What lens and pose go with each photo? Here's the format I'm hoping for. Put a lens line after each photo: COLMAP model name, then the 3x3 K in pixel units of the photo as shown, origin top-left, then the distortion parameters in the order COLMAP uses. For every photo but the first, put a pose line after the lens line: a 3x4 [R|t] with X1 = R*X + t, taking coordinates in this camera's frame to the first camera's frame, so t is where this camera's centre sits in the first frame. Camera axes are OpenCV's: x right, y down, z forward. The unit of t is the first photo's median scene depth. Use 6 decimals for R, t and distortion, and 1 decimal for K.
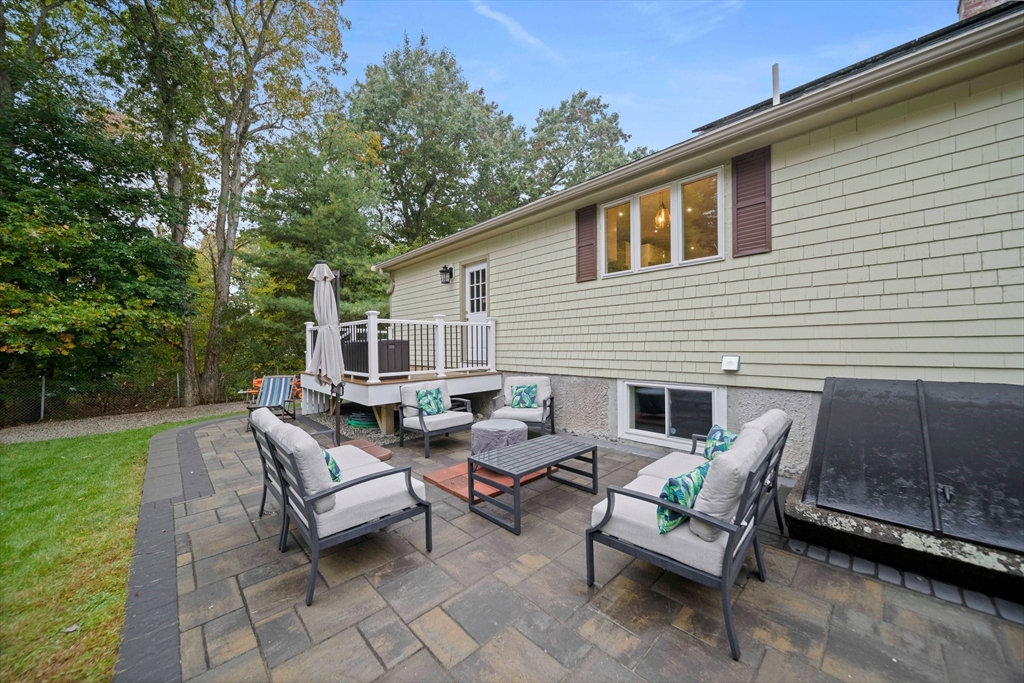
lens RADIAL K [[360.1, 0, 514.7], [0, 360.1, 348.1], [0, 0, 1]] dist [-0.002780, -0.000261]
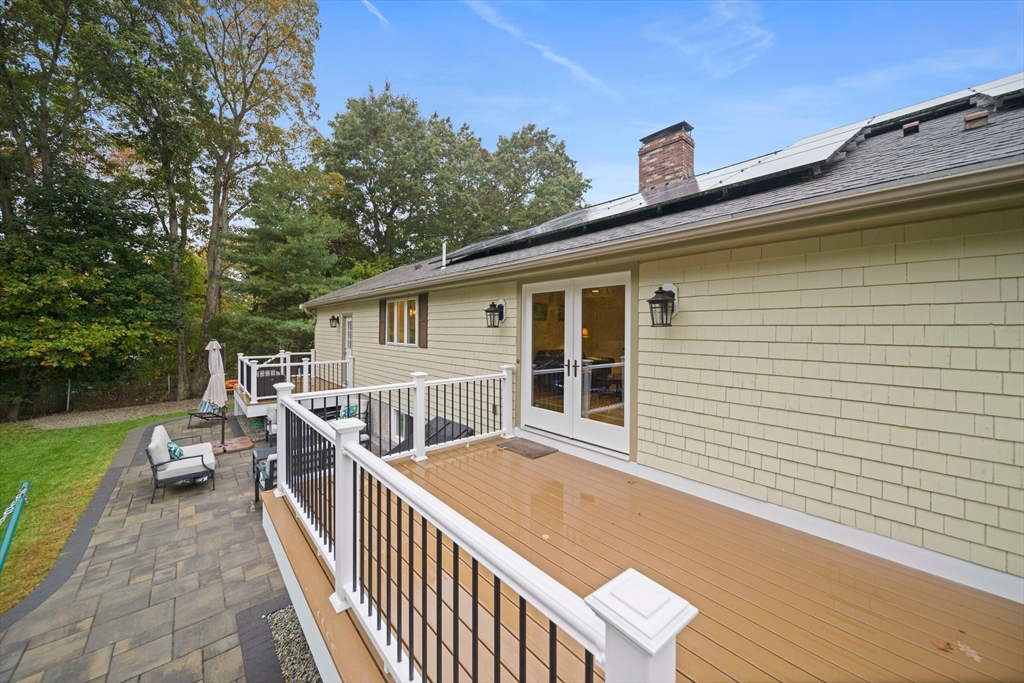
lens RADIAL K [[360.1, 0, 510.9], [0, 360.1, 334.7], [0, 0, 1]] dist [-0.002780, -0.000261]
pose [[0.999171, 0.017238, -0.036868, 0.468345], [-0.017320, 0.999848, -0.001894, -0.130446], [0.036830, 0.002531, 0.999318, -0.344546]]
